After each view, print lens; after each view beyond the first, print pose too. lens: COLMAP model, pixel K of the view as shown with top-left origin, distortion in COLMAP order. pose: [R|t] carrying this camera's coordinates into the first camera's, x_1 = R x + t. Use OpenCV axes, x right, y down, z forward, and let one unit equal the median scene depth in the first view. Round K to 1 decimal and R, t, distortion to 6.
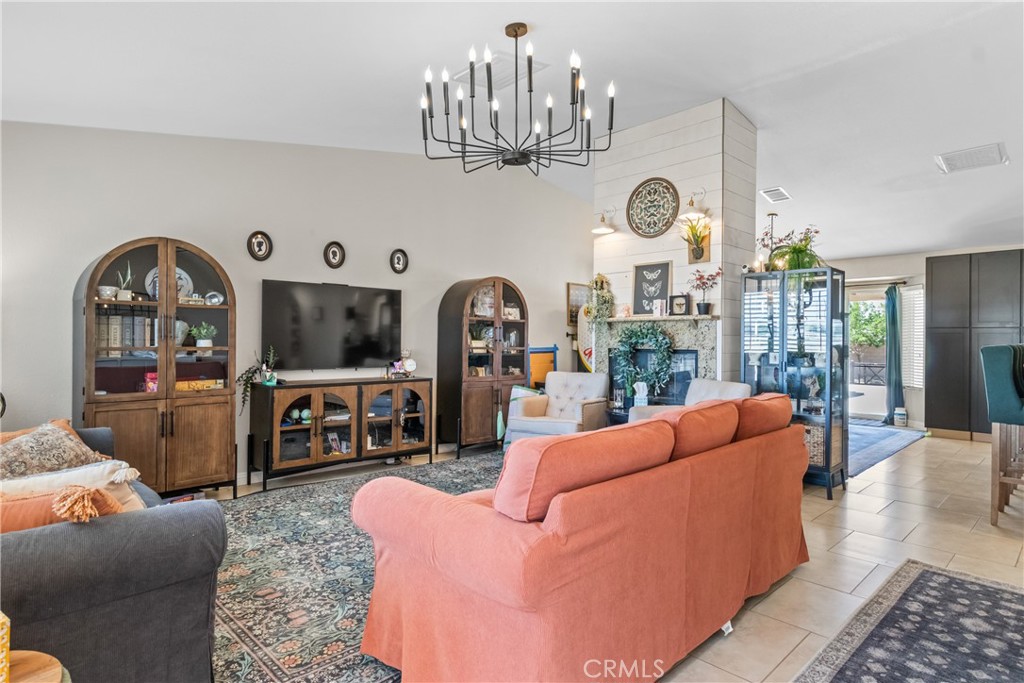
lens RADIAL K [[556.6, 0, 512.0], [0, 556.6, 341.5], [0, 0, 1]] dist [0.000866, -0.000050]
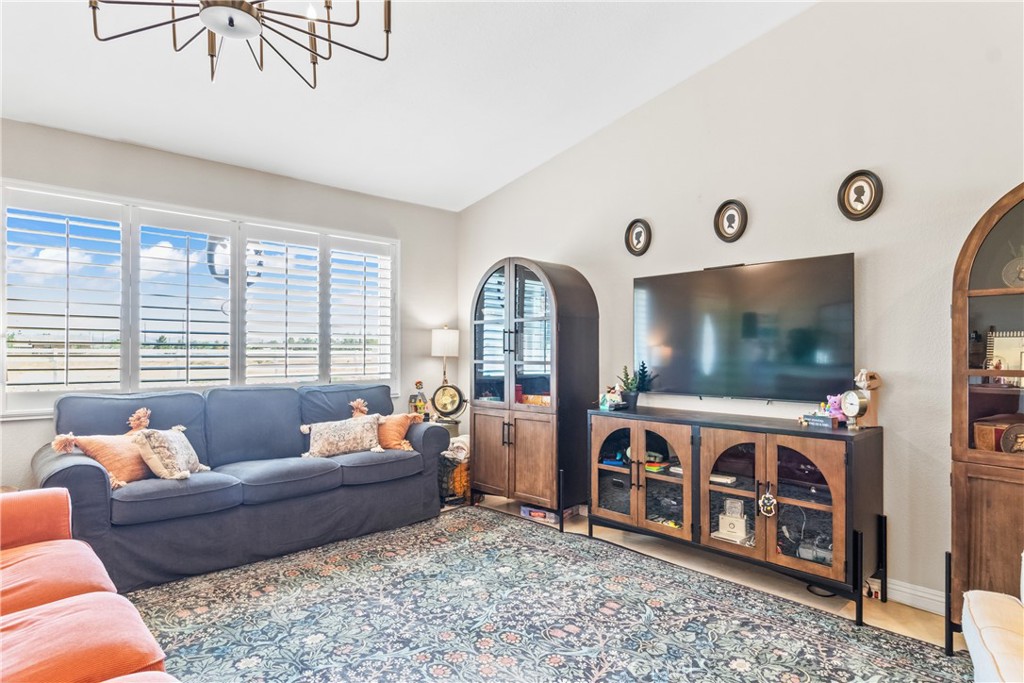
lens RADIAL K [[569.0, 0, 542.0], [0, 569.0, 350.1], [0, 0, 1]] dist [0.001176, 0.000154]
pose [[0.000632, -0.010491, -0.999945, 0.347710], [0.001210, 0.999944, -0.010490, 0.000503], [0.999999, -0.001204, 0.000644, 0.803887]]
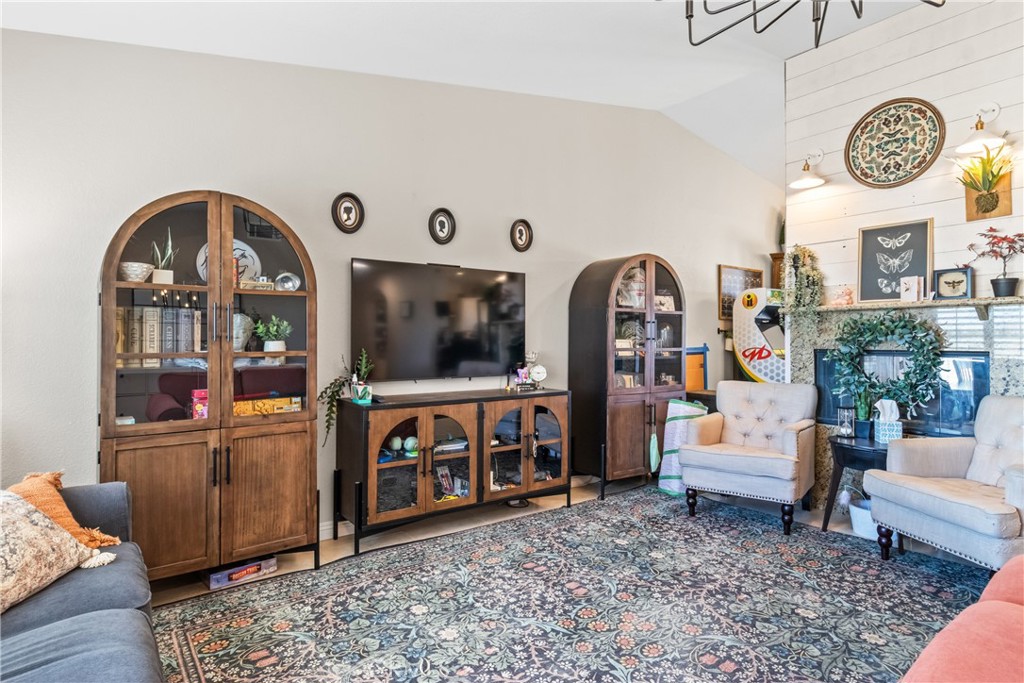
lens RADIAL K [[549.6, 0, 506.7], [0, 549.6, 337.1], [0, 0, 1]] dist [0.001930, 0.000152]
pose [[0.990850, -0.007416, -0.134763, -0.138621], [0.006678, 0.999960, -0.005925, -0.001624], [0.134801, 0.004971, 0.990860, 0.289067]]
